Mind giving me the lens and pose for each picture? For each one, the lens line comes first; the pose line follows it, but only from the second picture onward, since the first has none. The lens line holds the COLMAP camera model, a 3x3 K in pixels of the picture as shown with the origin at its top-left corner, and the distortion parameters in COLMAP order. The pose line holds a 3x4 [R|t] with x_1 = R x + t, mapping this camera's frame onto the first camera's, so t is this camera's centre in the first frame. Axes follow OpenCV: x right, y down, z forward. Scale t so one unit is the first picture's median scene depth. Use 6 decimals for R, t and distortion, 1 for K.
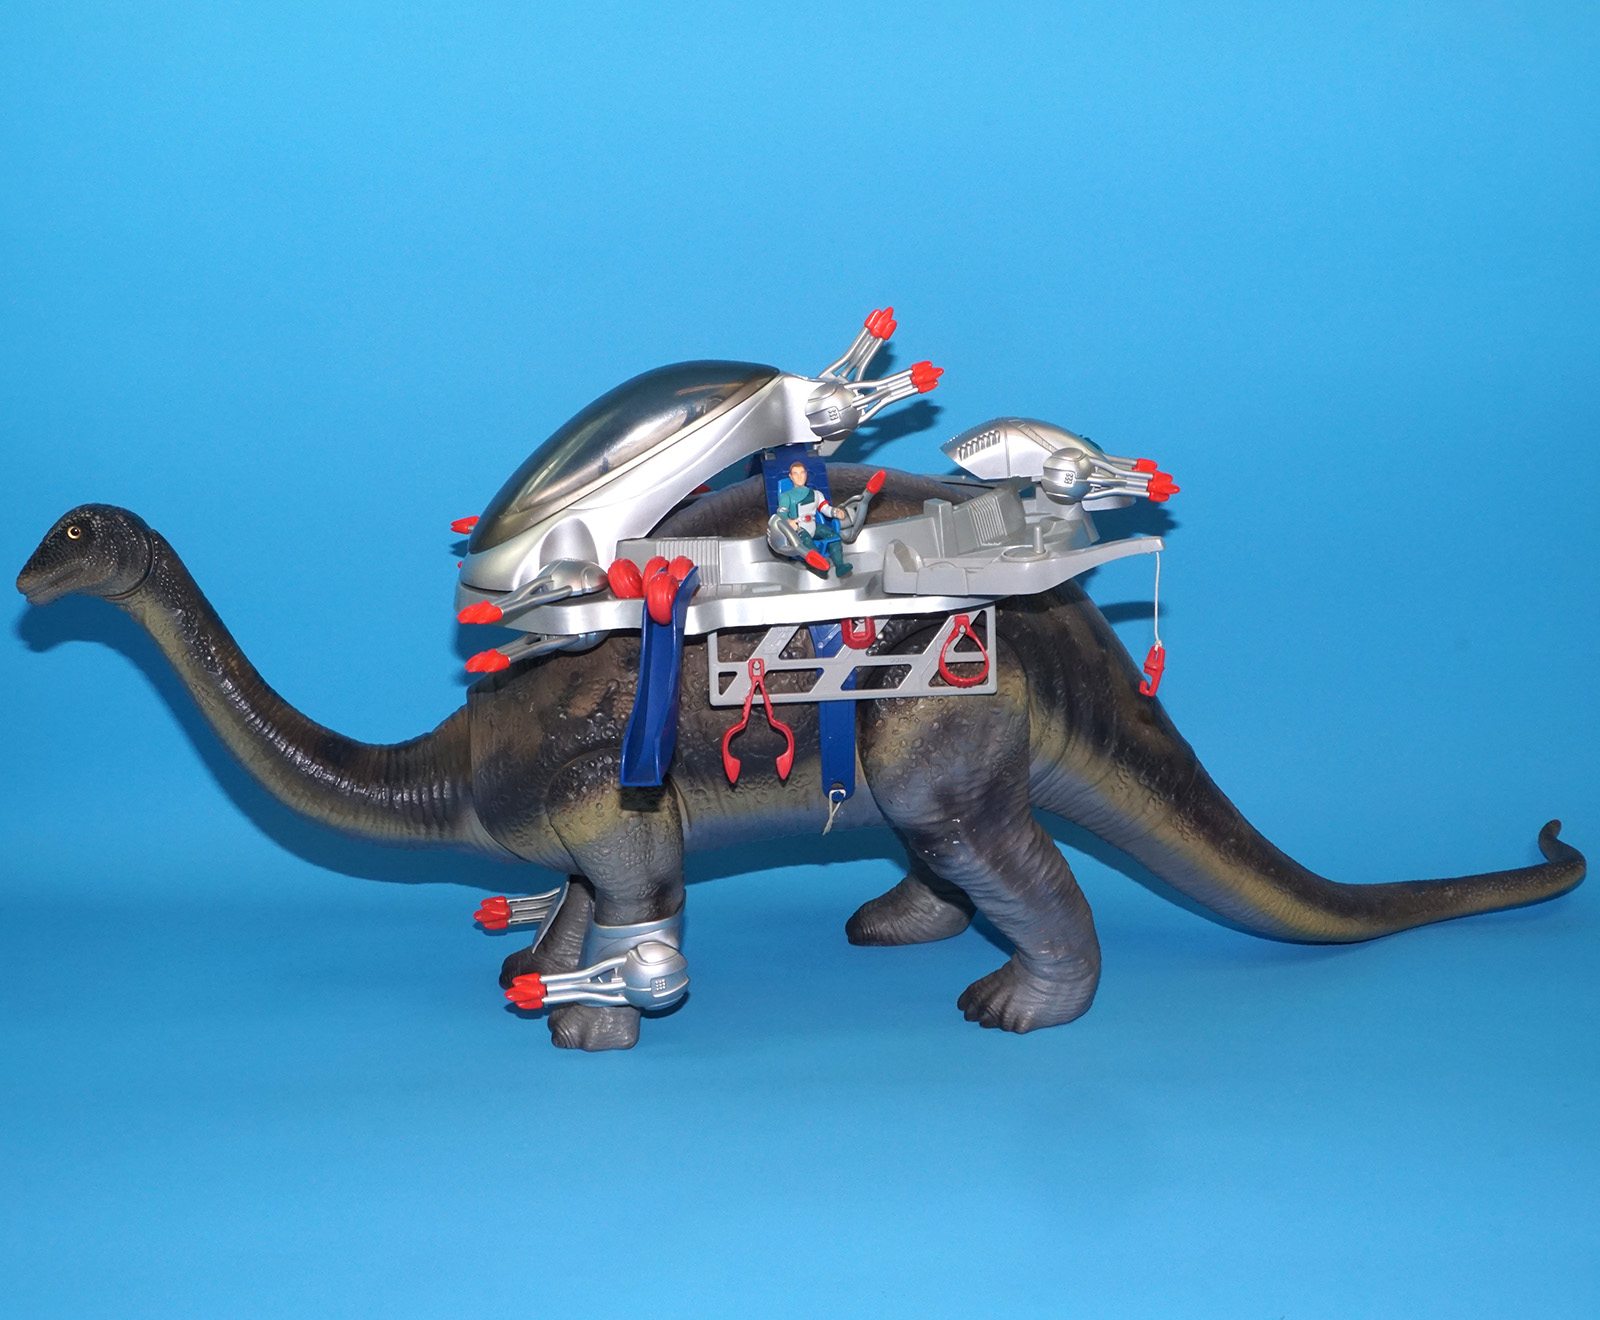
lens RADIAL K [[2127.0, 0, 818.5], [0, 2127.0, 667.0], [0, 0, 1]] dist [0.006177, 0.000000]
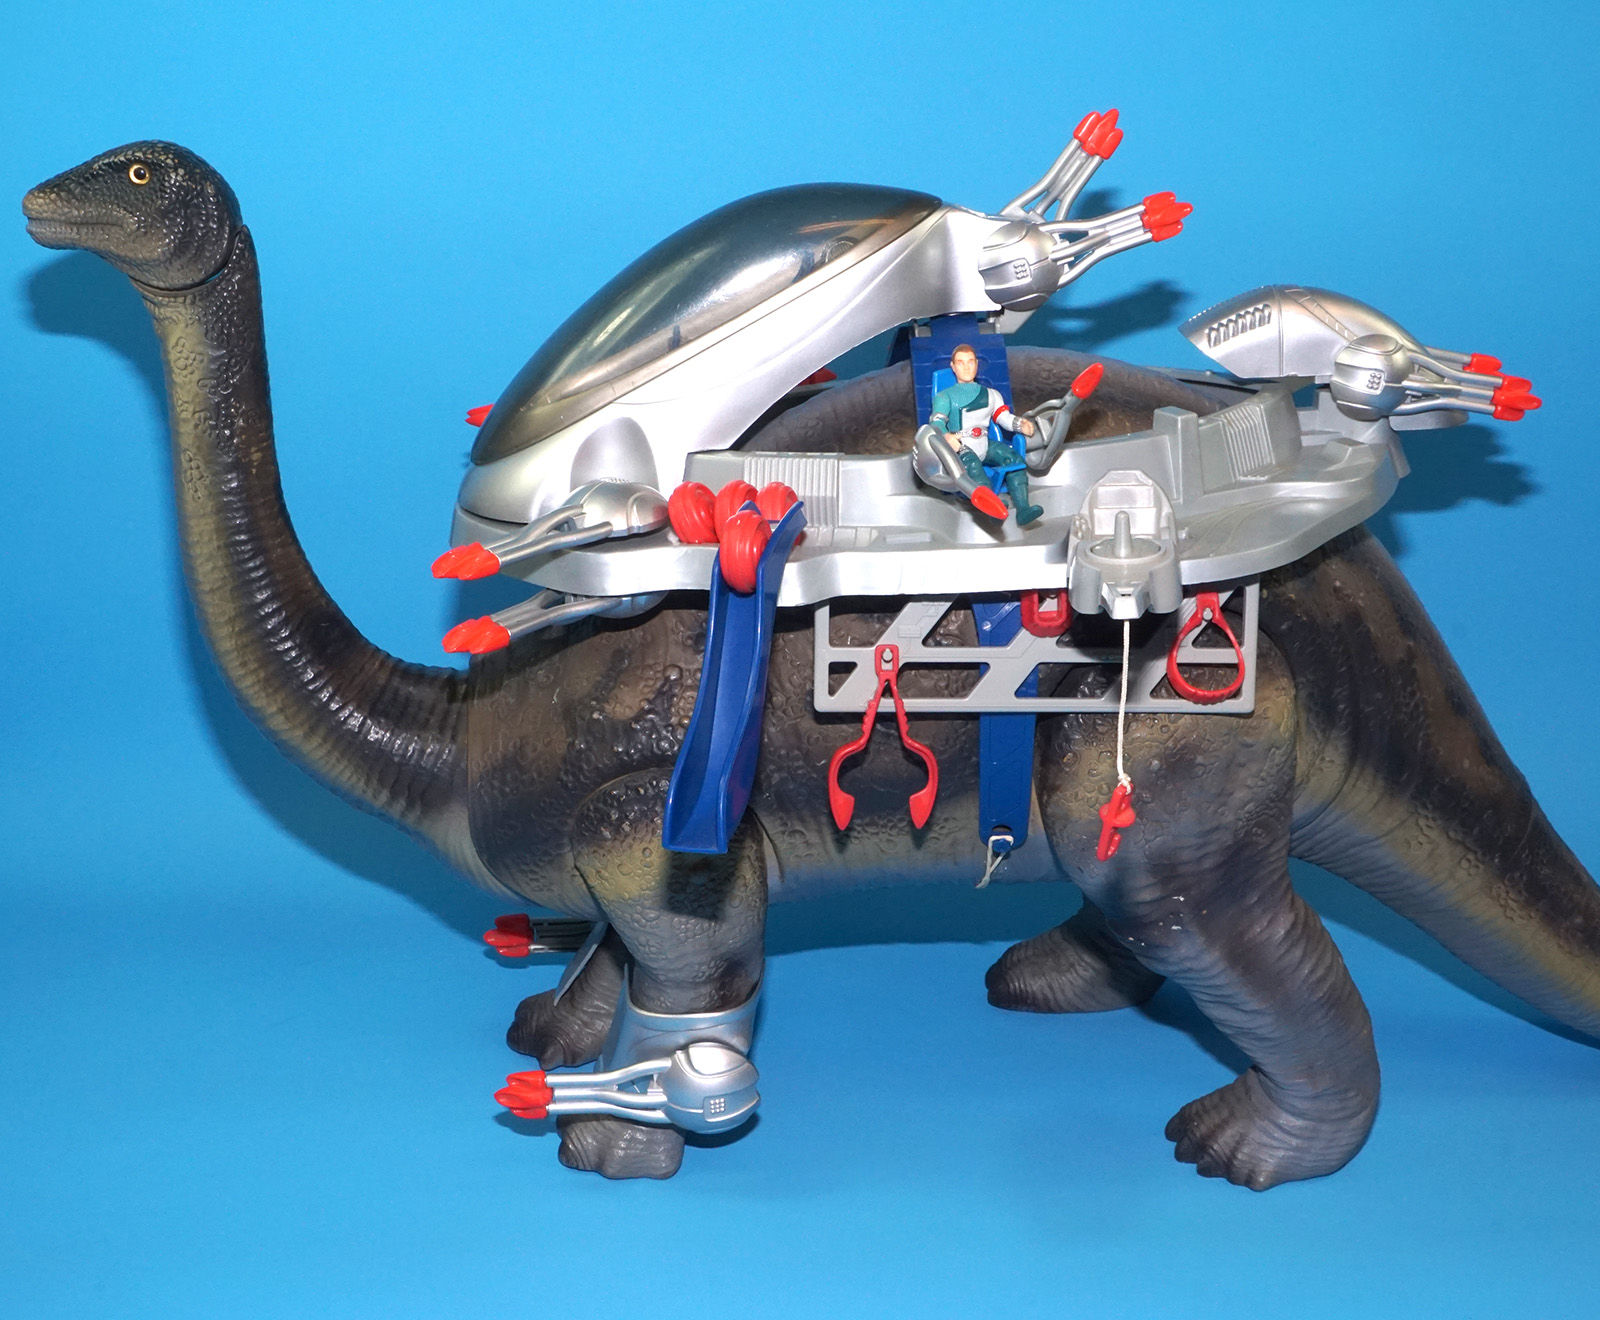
lens RADIAL K [[2127.0, 0, 800.3], [0, 2127.0, 661.4], [0, 0, 1]] dist [0.006177, 0.000000]
pose [[0.996084, 0.043630, -0.076892, -0.005276], [-0.039023, 0.997409, 0.060438, -0.035925], [0.079330, -0.057201, 0.995206, 0.334121]]
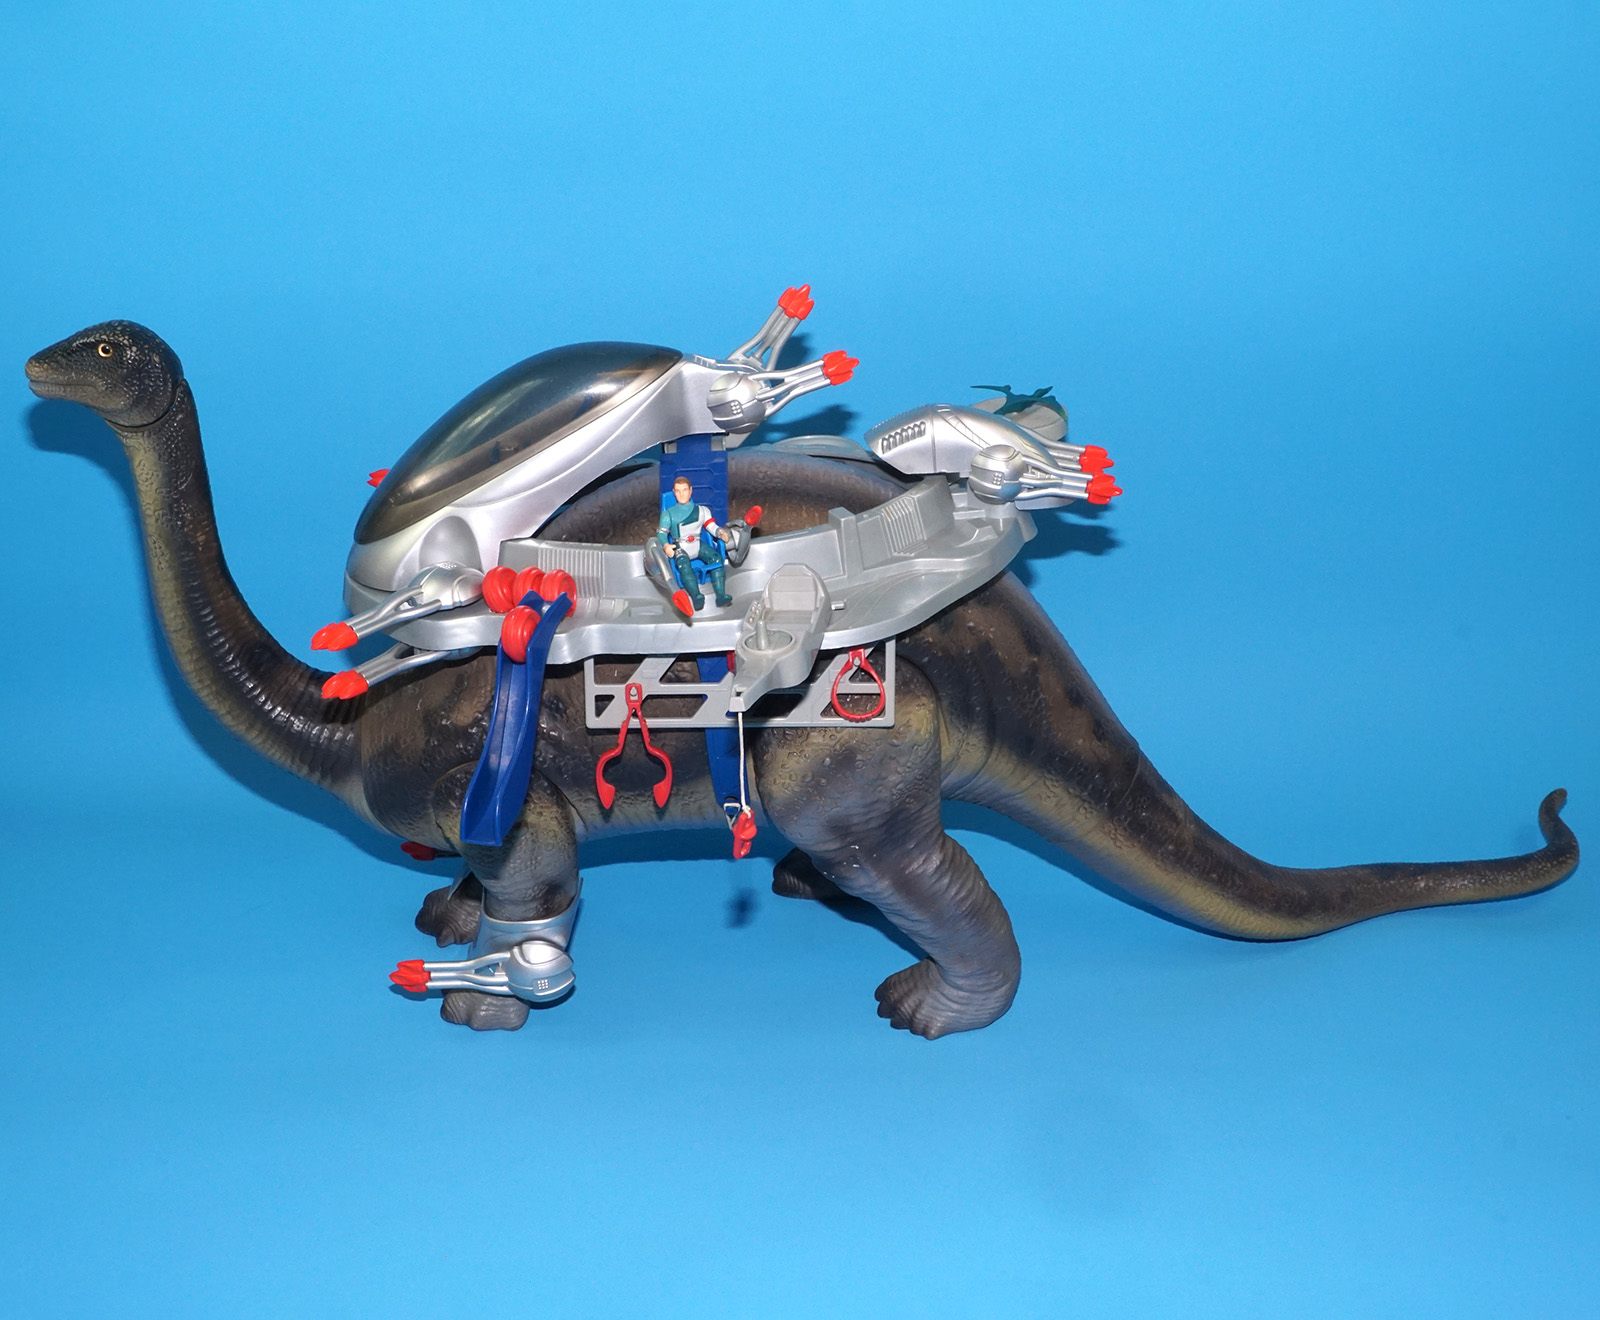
lens RADIAL K [[1976.1, 0, 813.7], [0, 1976.1, 650.5], [0, 0, 1]] dist [0.001981, 0.000000]
pose [[0.993987, 0.048066, -0.098381, 0.129791], [-0.030427, 0.984361, 0.173514, -0.165907], [0.105183, -0.169477, 0.979905, 0.150199]]
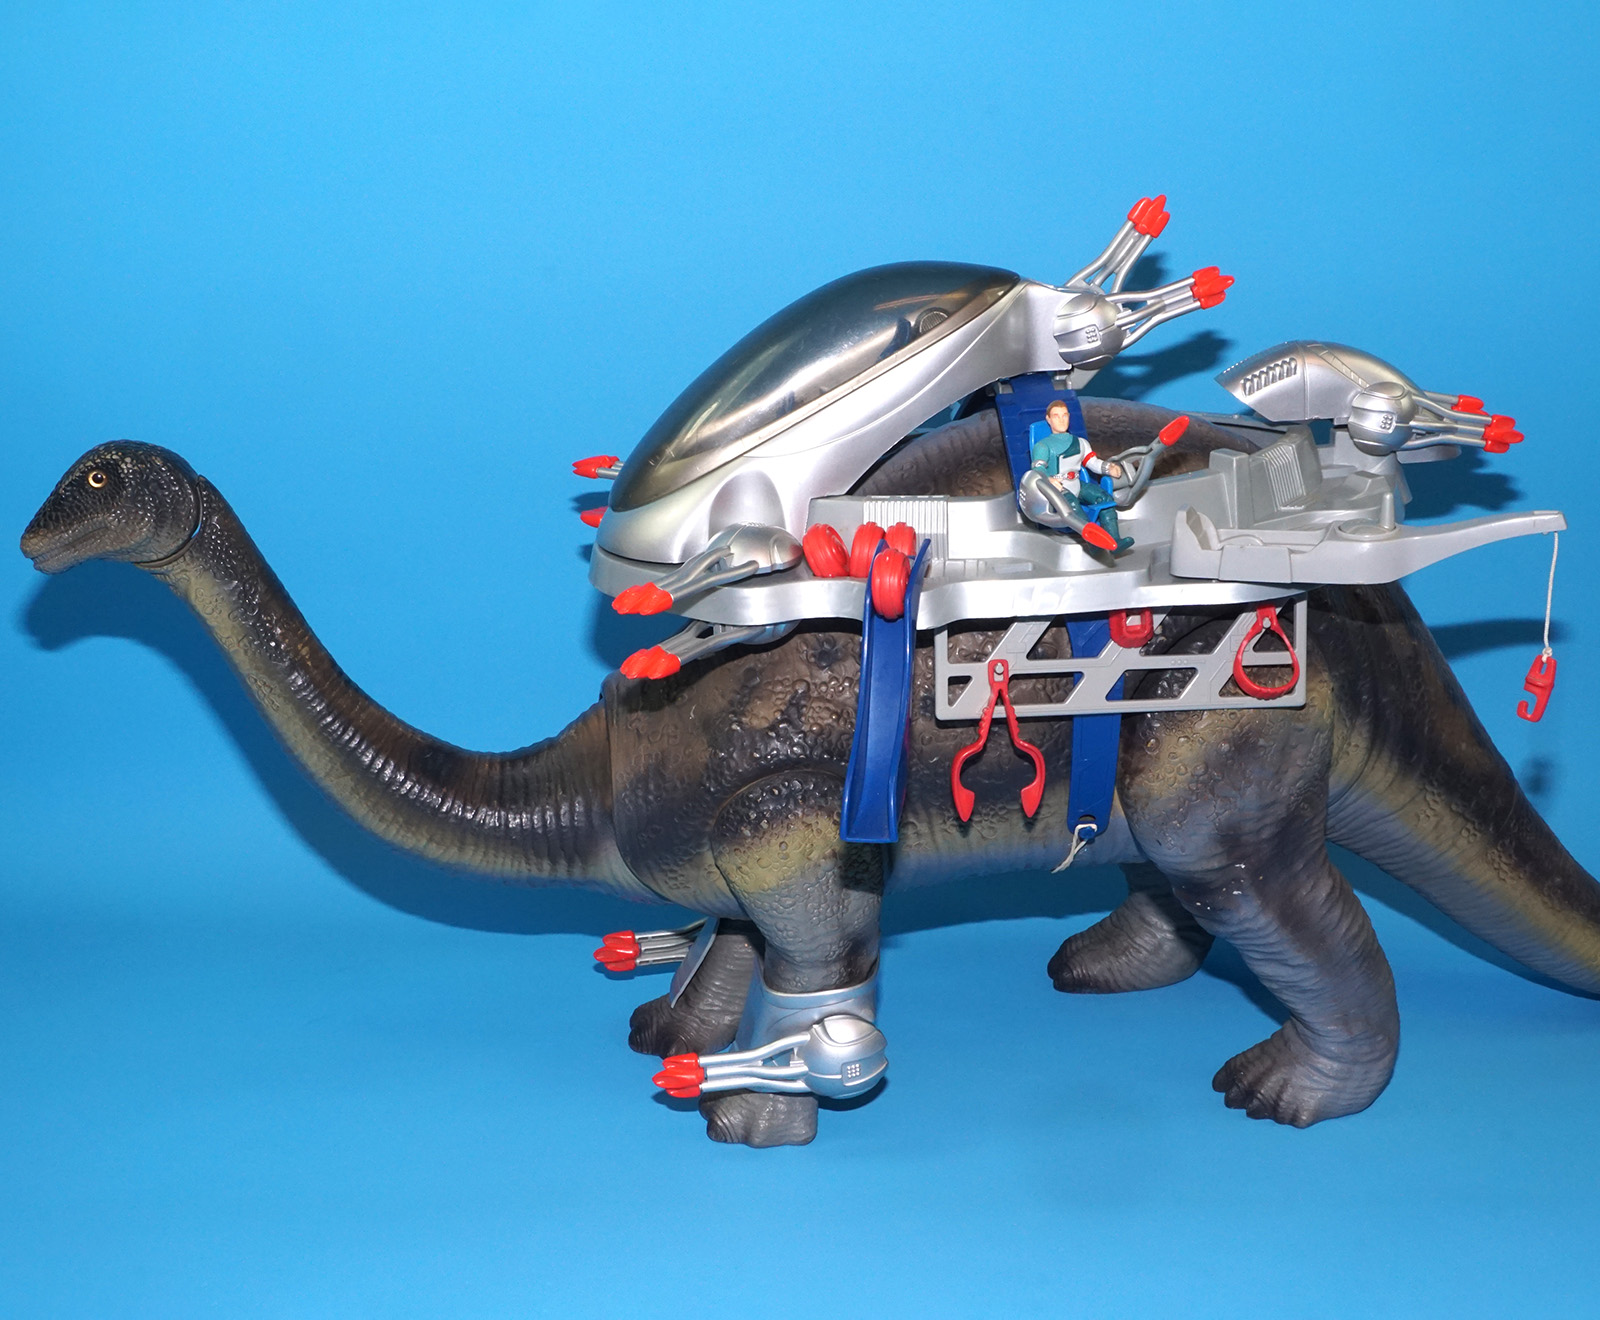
lens RADIAL K [[2127.0, 0, 826.0], [0, 2127.0, 653.1], [0, 0, 1]] dist [0.006177, 0.000000]
pose [[0.999878, 0.012823, 0.008876, -0.094133], [-0.013220, 0.998846, 0.046169, -0.039017], [-0.008274, -0.046280, 0.998894, 0.233076]]
